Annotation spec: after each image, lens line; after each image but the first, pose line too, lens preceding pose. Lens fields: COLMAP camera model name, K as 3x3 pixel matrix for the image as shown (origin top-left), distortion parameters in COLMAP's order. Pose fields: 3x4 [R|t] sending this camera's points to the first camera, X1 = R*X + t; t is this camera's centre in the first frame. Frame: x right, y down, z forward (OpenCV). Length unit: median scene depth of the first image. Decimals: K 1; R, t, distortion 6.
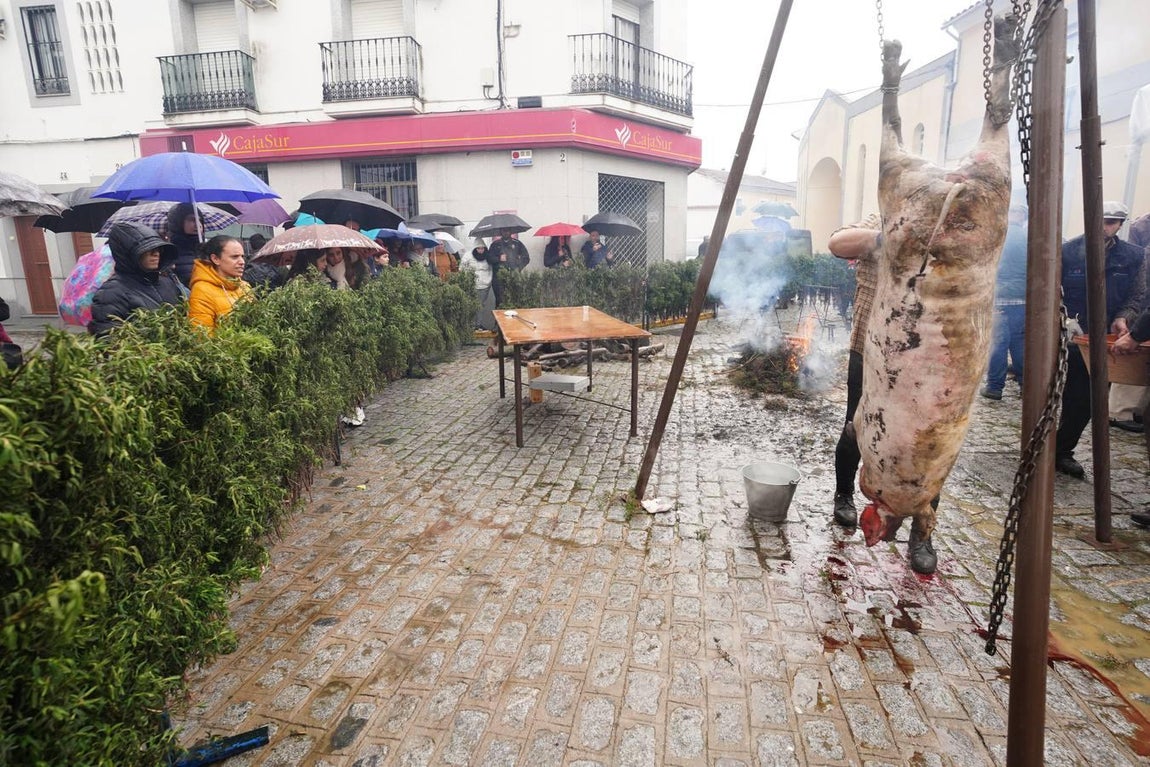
lens RADIAL K [[600.0, 0, 575.0], [0, 600.0, 383.5], [0, 0, 1]] dist [-0.060696, 0.037182]
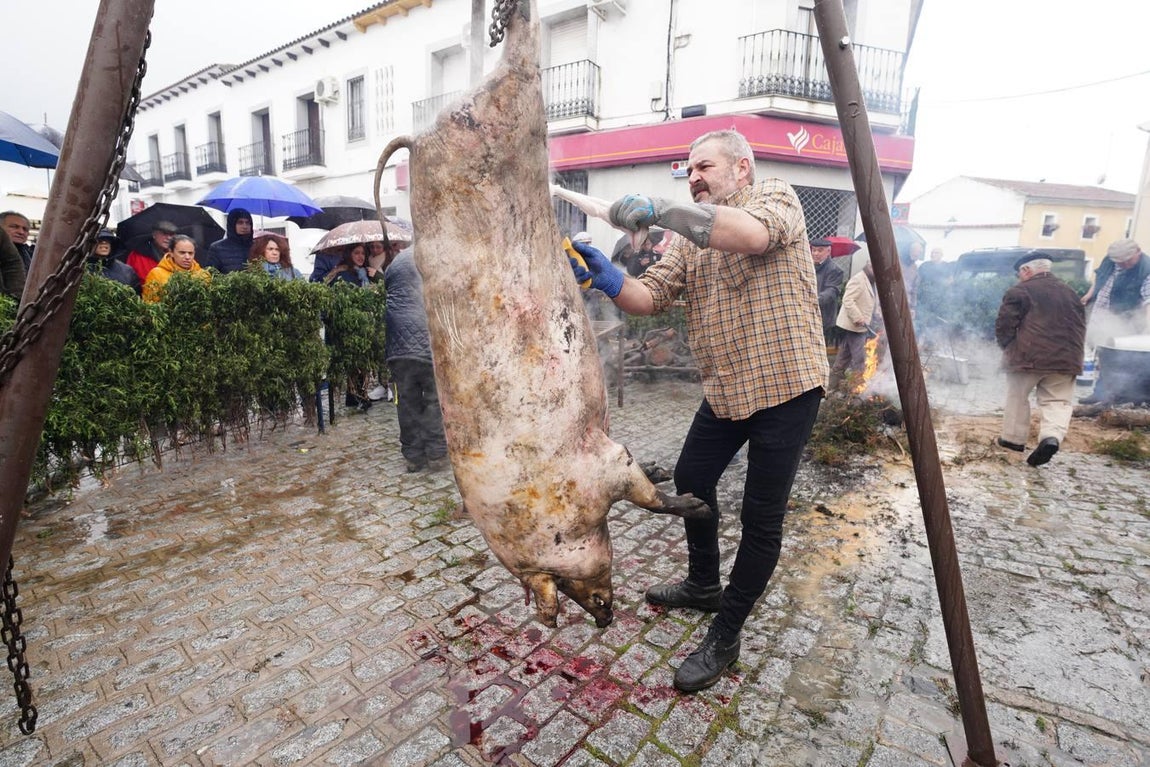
lens RADIAL K [[593.7, 0, 576.7], [0, 593.7, 380.2], [0, 0, 1]] dist [-0.072239, 0.043995]
pose [[0.877062, 0.117946, -0.465672, 0.252911], [-0.136257, 0.990657, -0.005715, -0.009827], [0.460647, 0.068464, 0.884939, 0.100720]]
